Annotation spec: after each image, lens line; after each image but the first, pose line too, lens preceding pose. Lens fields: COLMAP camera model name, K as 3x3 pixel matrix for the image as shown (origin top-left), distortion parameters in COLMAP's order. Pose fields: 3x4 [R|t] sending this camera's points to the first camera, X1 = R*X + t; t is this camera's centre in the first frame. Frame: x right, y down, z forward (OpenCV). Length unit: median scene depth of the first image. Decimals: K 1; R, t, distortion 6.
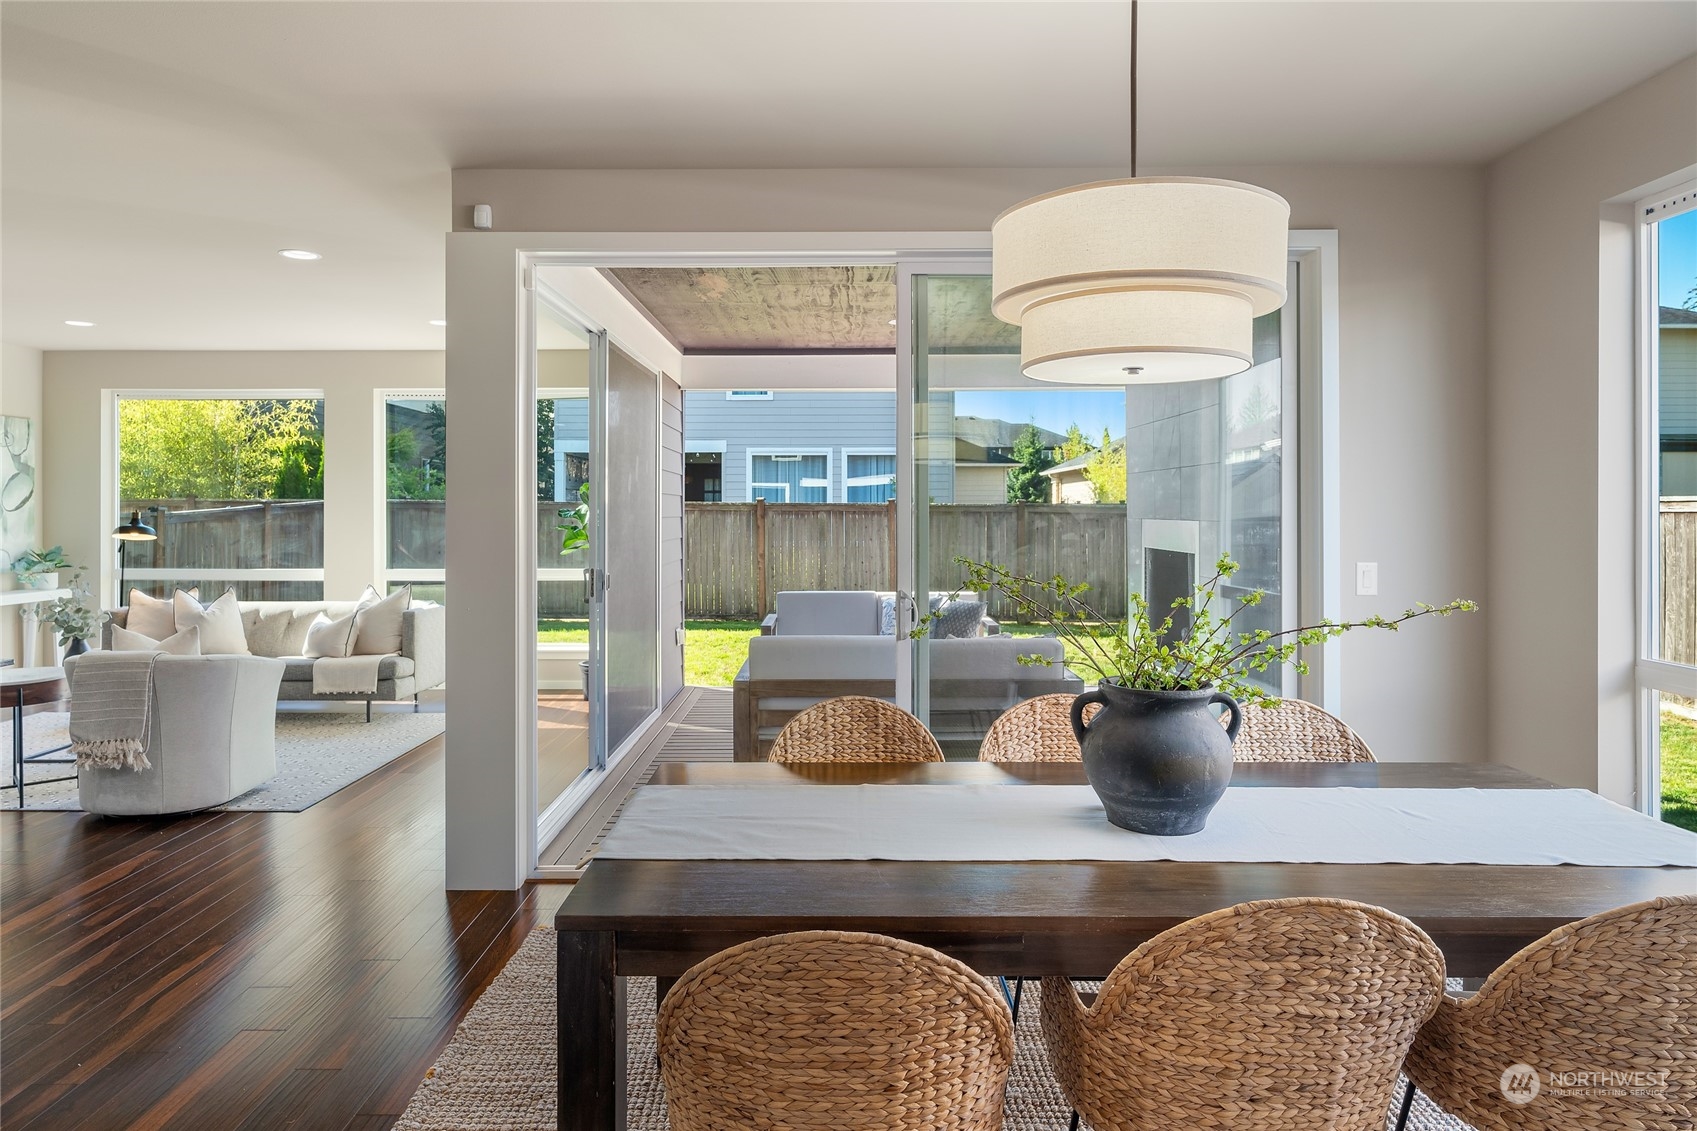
lens RADIAL K [[989.8, 0, 837.6], [0, 989.8, 512.1], [0, 0, 1]] dist [0.000651, 0.002950]
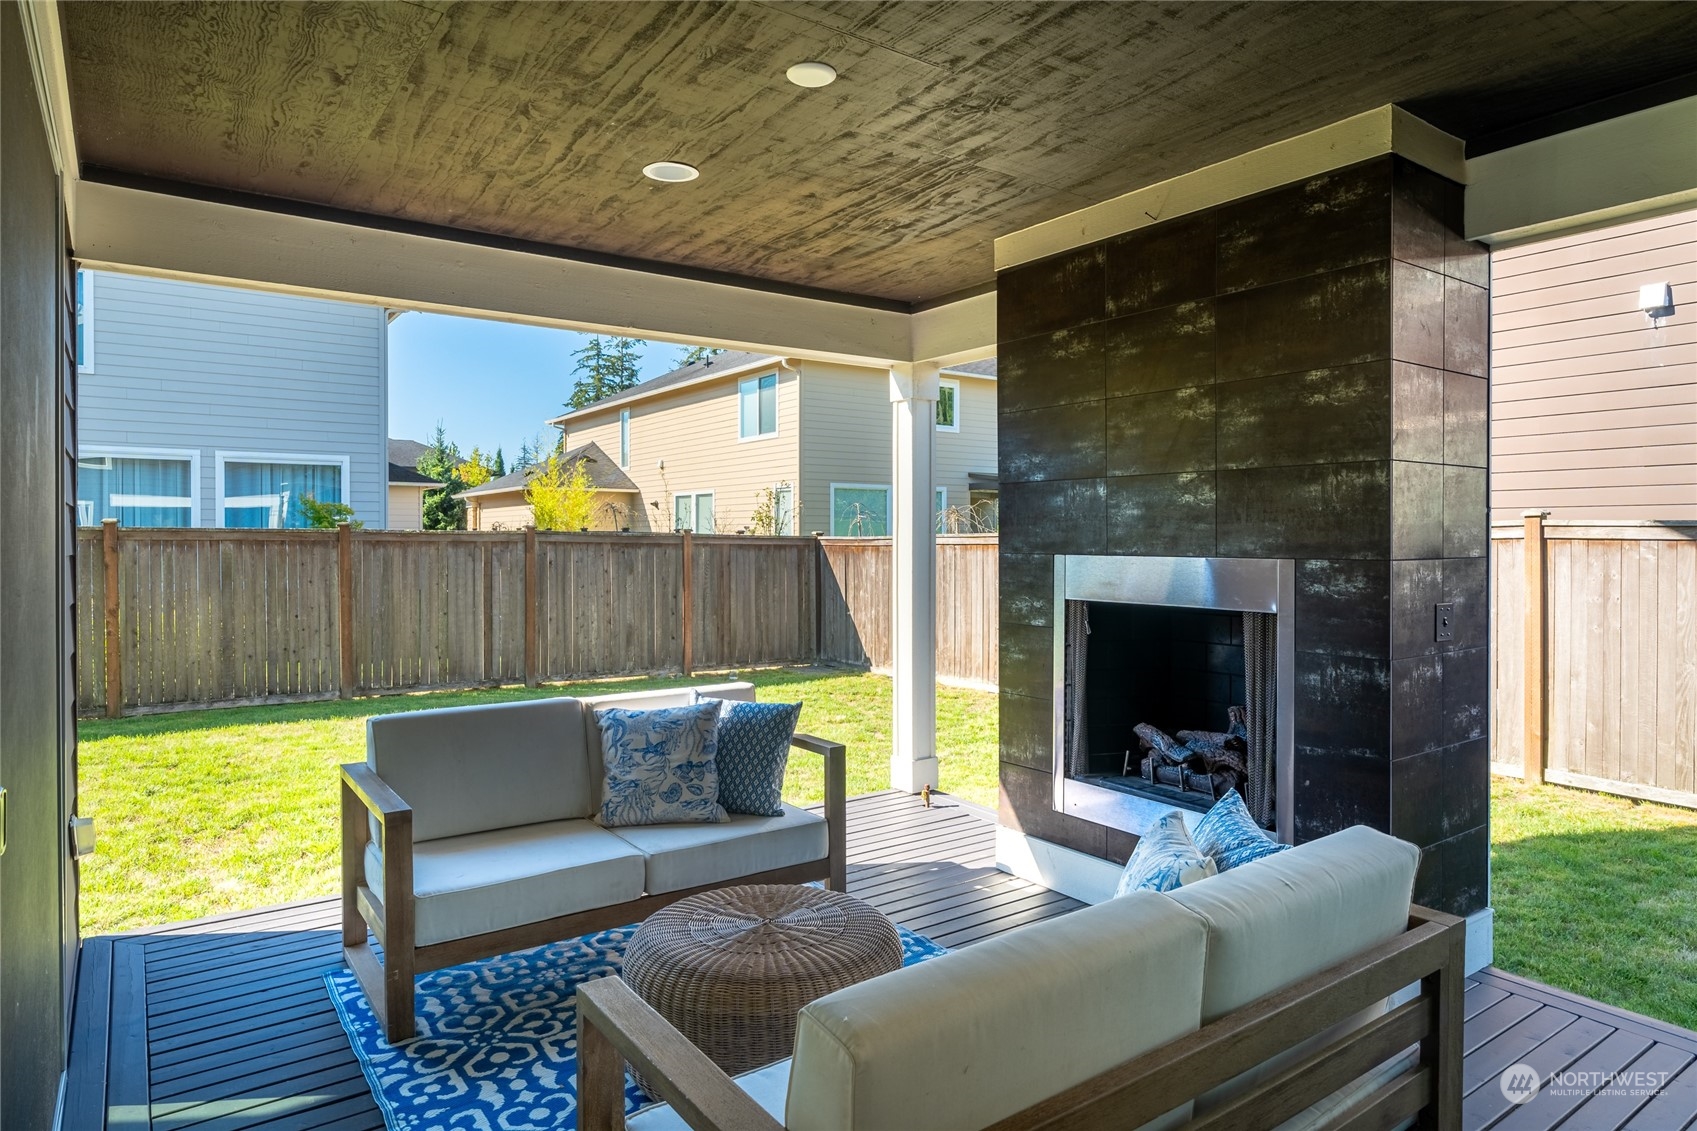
lens RADIAL K [[1003.7, 0, 844.4], [0, 1003.7, 549.3], [0, 0, 1]] dist [0.002407, 0.001215]
pose [[0.814140, -0.005436, 0.580643, -0.069015], [0.000513, 0.999963, 0.008643, -0.000746], [-0.580668, -0.006739, 0.814113, 0.220450]]
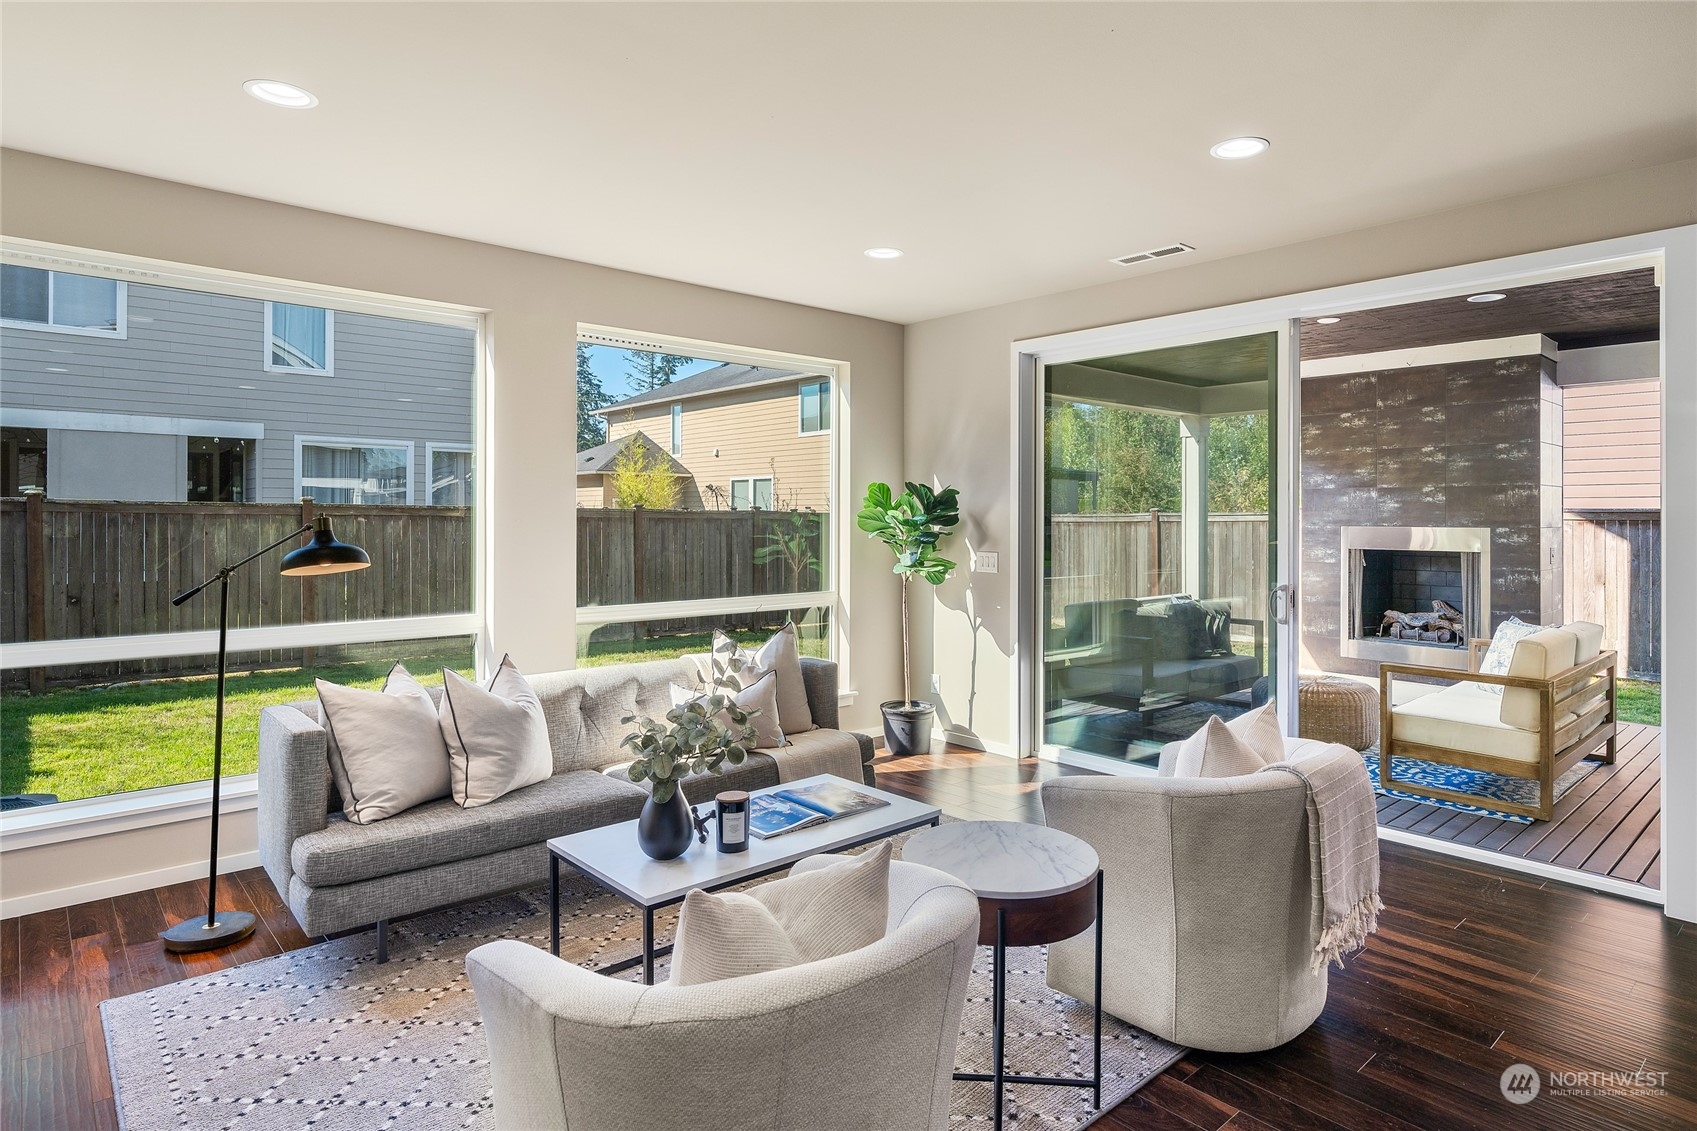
lens RADIAL K [[925.3, 0, 900.5], [0, 925.3, 516.1], [0, 0, 1]] dist [-0.001776, 0.001488]
pose [[0.725984, 0.004925, 0.687694, -0.354902], [-0.003055, 0.999988, -0.003937, 0.000276], [-0.687705, 0.000757, 0.725990, 0.213265]]
